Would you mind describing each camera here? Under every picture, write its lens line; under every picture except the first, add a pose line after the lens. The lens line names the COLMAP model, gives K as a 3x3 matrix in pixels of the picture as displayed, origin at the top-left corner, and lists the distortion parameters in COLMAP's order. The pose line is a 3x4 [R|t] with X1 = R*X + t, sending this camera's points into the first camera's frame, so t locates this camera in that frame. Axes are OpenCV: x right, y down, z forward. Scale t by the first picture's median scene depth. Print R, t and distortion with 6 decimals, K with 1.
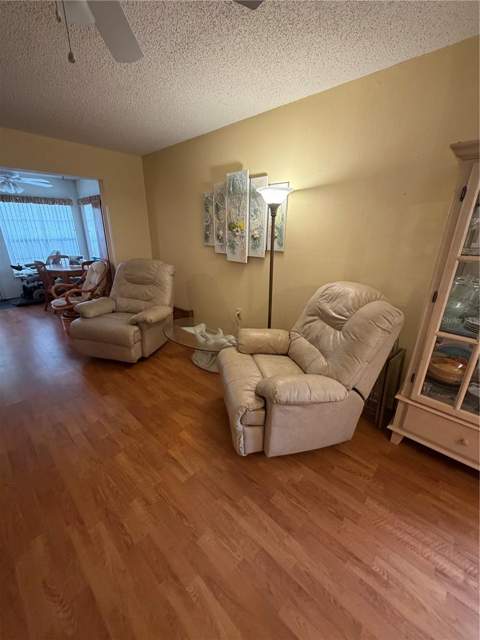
lens RADIAL K [[254.6, 0, 240.0], [0, 254.6, 320.0], [0, 0, 1]] dist [-0.000576, 0.000161]
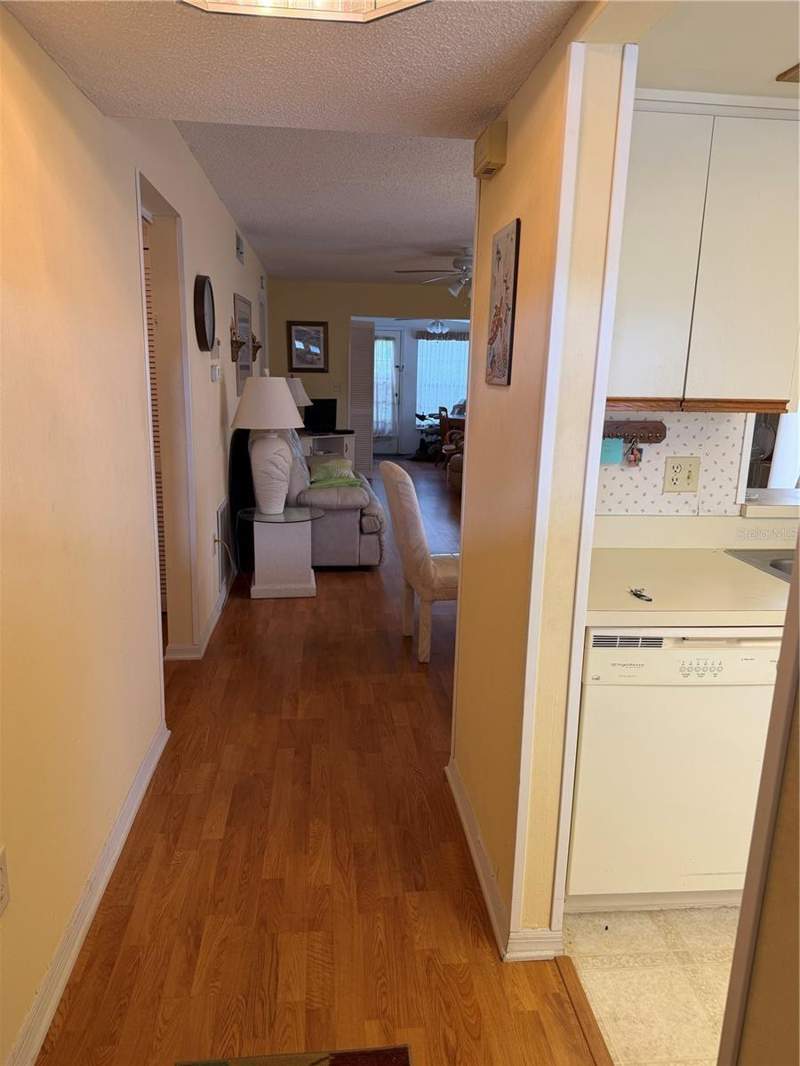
lens RADIAL K [[750.5, 0, 400.0], [0, 750.5, 533.0], [0, 0, 1]] dist [0.140090, -0.001104]
pose [[0.749528, 0.154762, -0.643628, 1.103885], [-0.241503, 0.969203, -0.048191, 0.462651], [0.616348, 0.191559, 0.763820, -1.310829]]
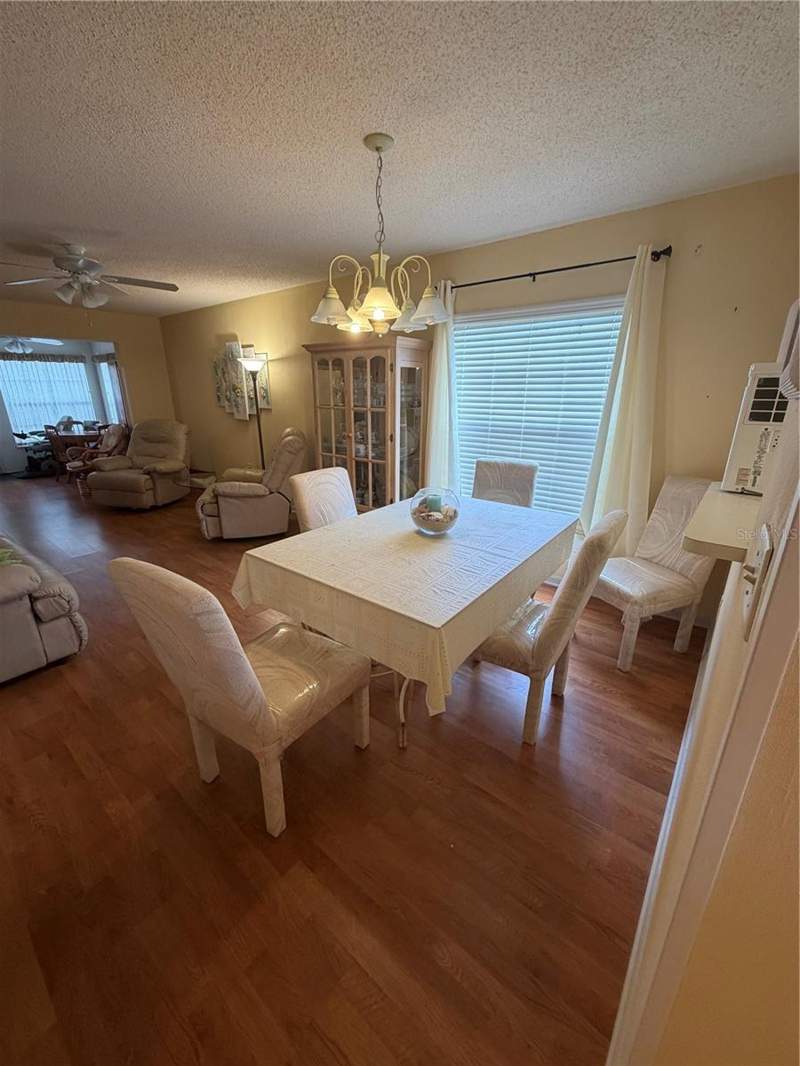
lens RADIAL K [[424.1, 0, 400.0], [0, 424.1, 533.0], [0, 0, 1]] dist [-0.000576, 0.000161]
pose [[0.998084, -0.023888, 0.057073, 0.509295], [0.024742, 0.999592, -0.014301, 0.282937], [-0.056708, 0.015686, 0.998268, -0.804148]]
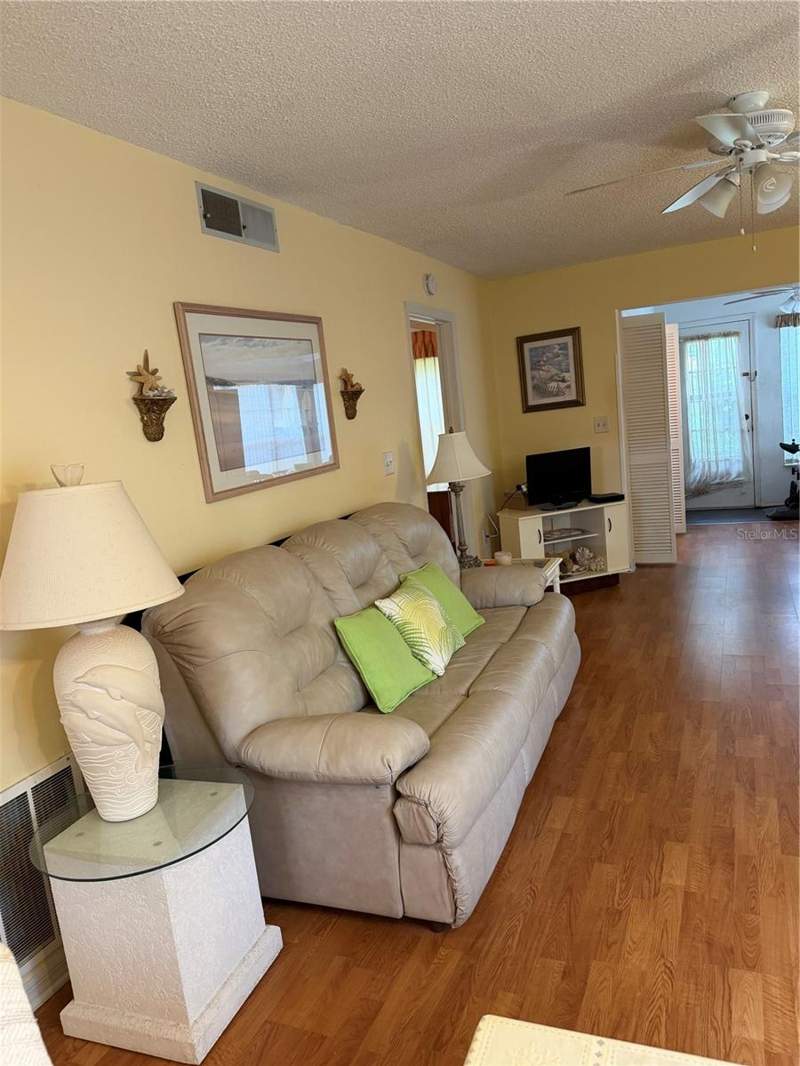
lens RADIAL K [[764.8, 0, 400.0], [0, 764.8, 533.0], [0, 0, 1]] dist [0.084989, -0.134977]
pose [[0.328824, 0.105024, -0.938533, 0.563486], [-0.212471, 0.976546, 0.034837, 0.122656], [0.920180, 0.187956, 0.343426, -0.369353]]
